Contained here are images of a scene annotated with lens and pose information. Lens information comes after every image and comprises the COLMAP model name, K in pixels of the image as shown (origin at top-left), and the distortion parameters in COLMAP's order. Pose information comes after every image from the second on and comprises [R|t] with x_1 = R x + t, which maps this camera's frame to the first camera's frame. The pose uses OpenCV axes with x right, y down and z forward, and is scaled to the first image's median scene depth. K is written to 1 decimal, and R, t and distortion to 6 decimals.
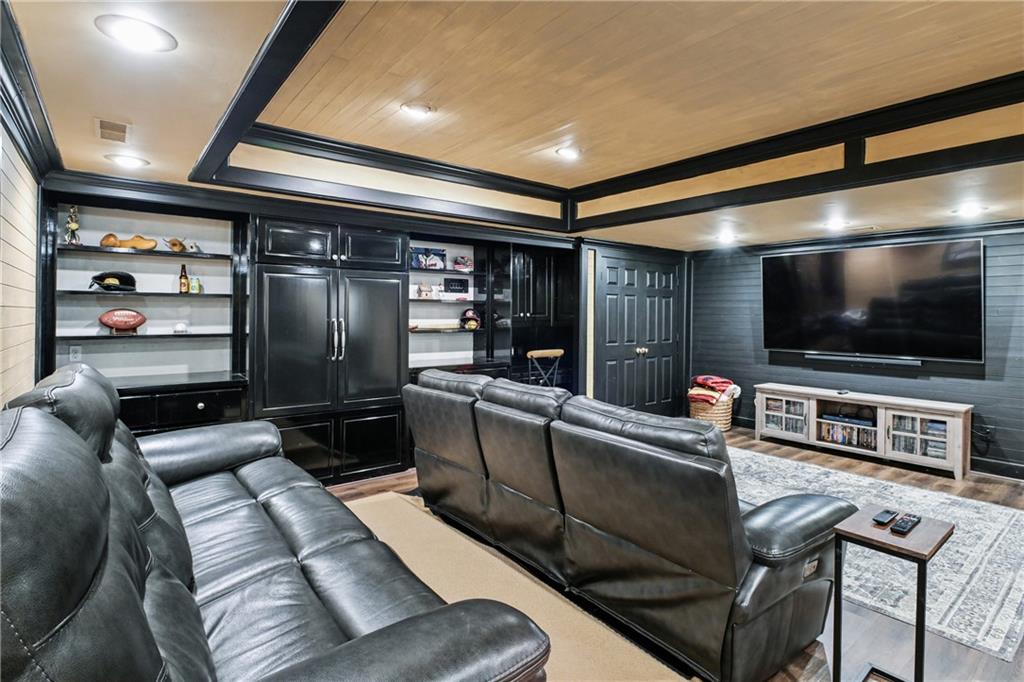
lens RADIAL K [[505.6, 0, 508.1], [0, 505.6, 323.3], [0, 0, 1]] dist [-0.000350, 0.000057]
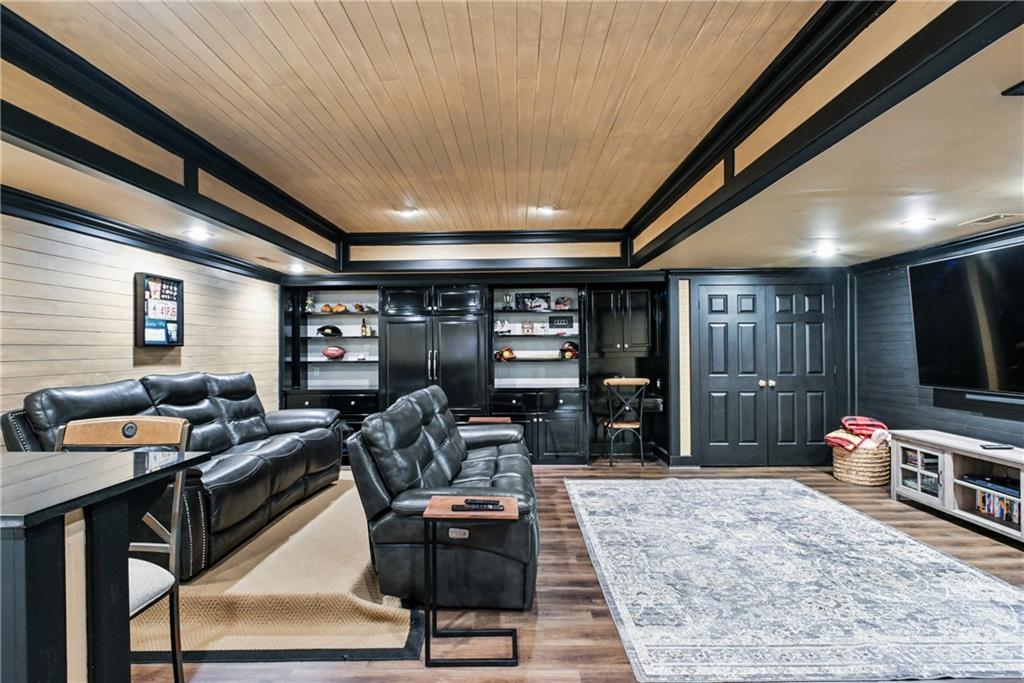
lens RADIAL K [[498.2, 0, 511.3], [0, 498.2, 352.1], [0, 0, 1]] dist [-0.002120, -0.000649]
pose [[0.781160, -0.008428, -0.624274, 0.541148], [0.002207, 0.999940, -0.010739, 0.007841], [0.624327, 0.007011, 0.781132, 0.021104]]
